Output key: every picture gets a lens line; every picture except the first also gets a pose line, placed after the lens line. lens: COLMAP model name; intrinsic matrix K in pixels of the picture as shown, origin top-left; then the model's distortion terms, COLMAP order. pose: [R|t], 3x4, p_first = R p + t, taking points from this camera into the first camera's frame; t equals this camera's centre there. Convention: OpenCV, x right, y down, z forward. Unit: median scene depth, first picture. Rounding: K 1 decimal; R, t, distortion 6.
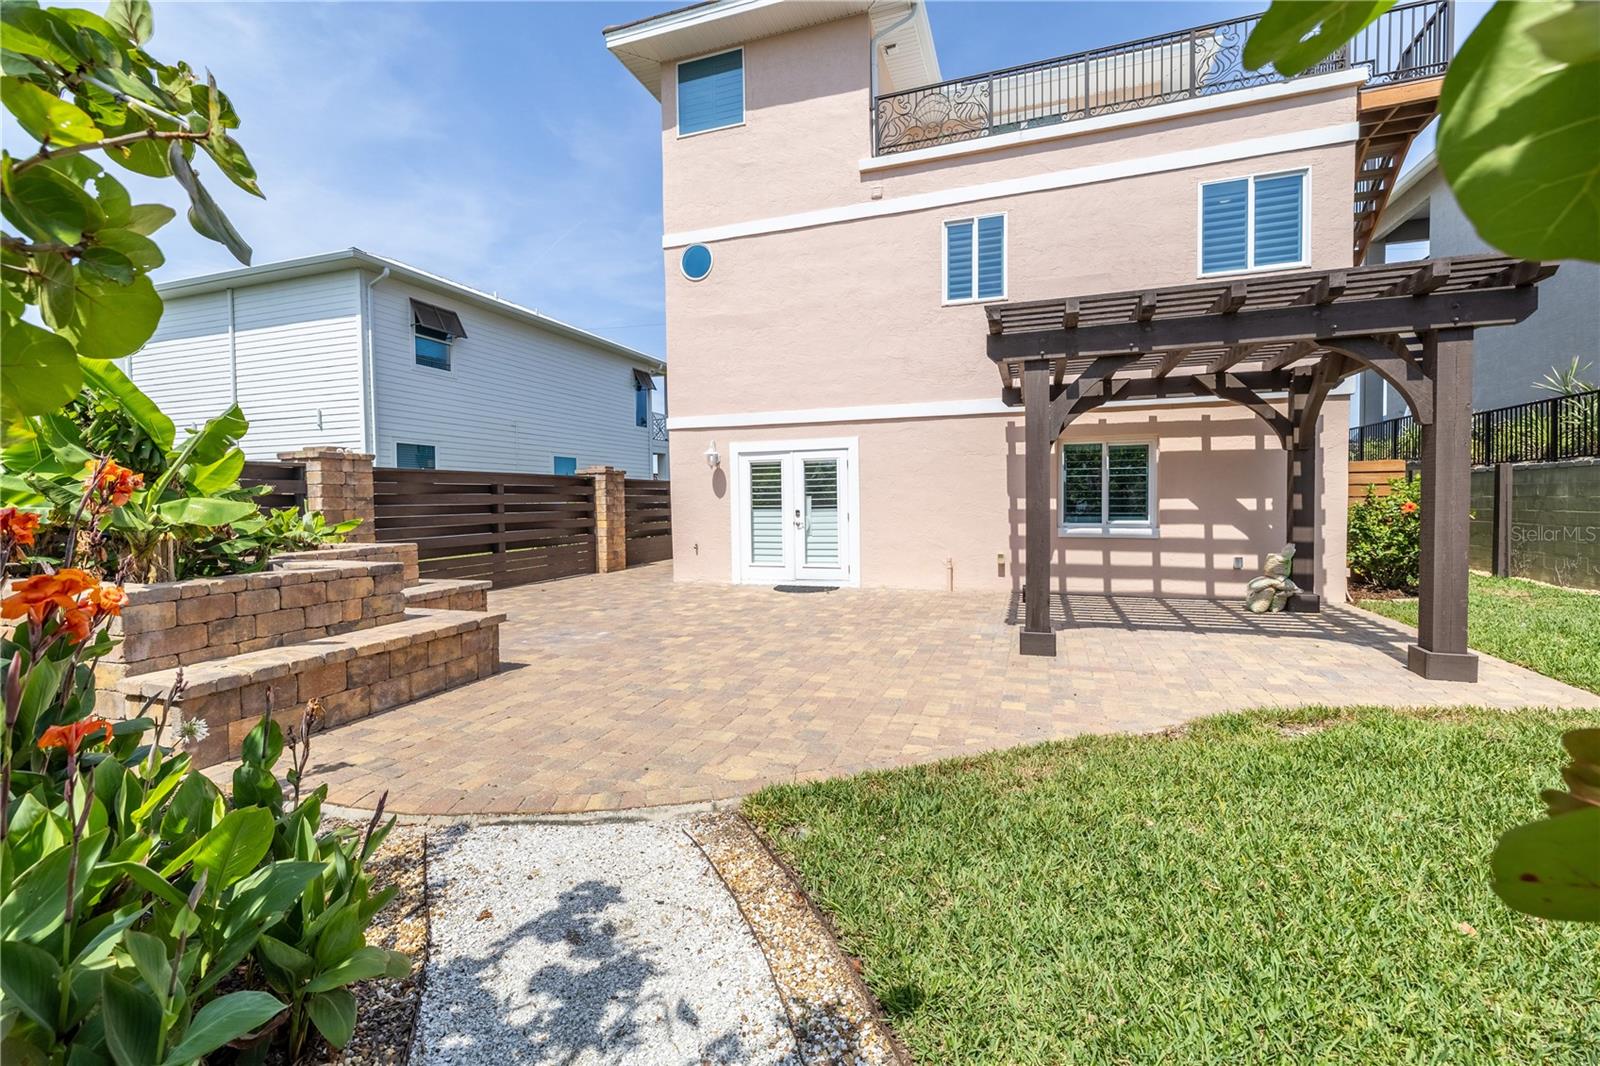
lens RADIAL K [[692.0, 0, 802.1], [0, 692.0, 526.4], [0, 0, 1]] dist [-0.000505, 0.000023]
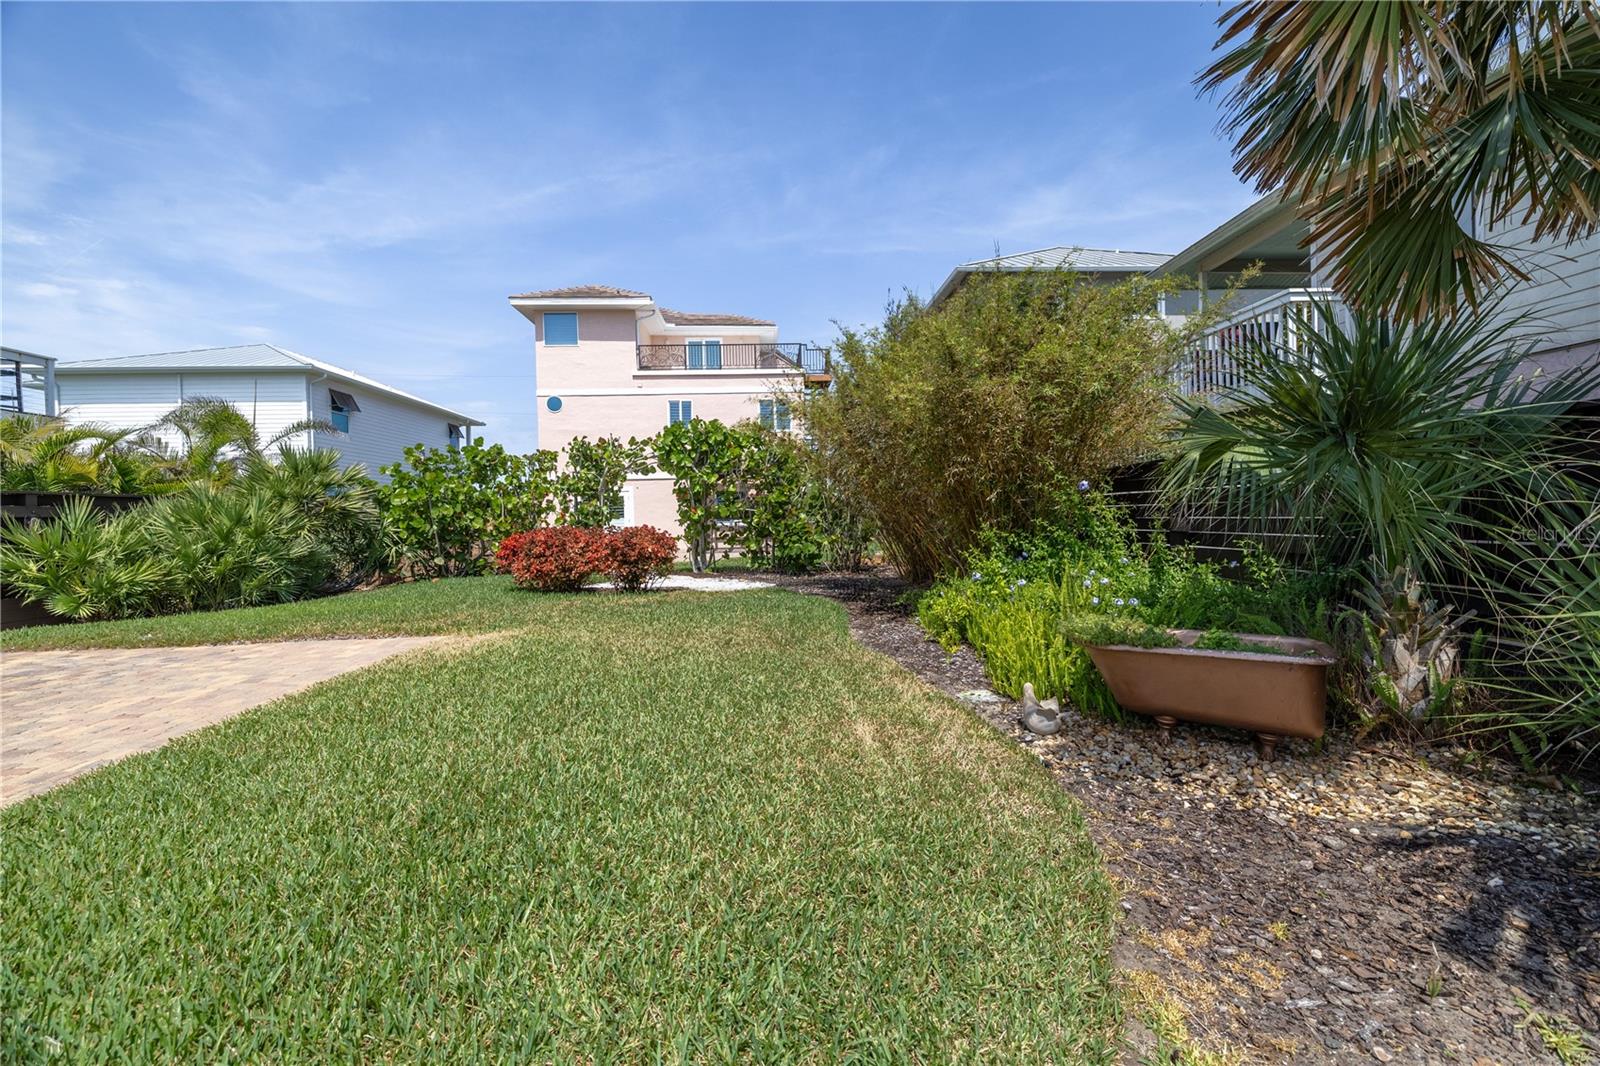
lens RADIAL K [[692.0, 0, 800.5], [0, 692.0, 524.5], [0, 0, 1]] dist [-0.000505, 0.000023]
pose [[0.913723, -0.025260, 0.405551, -0.334667], [0.030139, 0.999530, -0.005647, 0.033704], [-0.405218, 0.017382, 0.914055, -1.287150]]
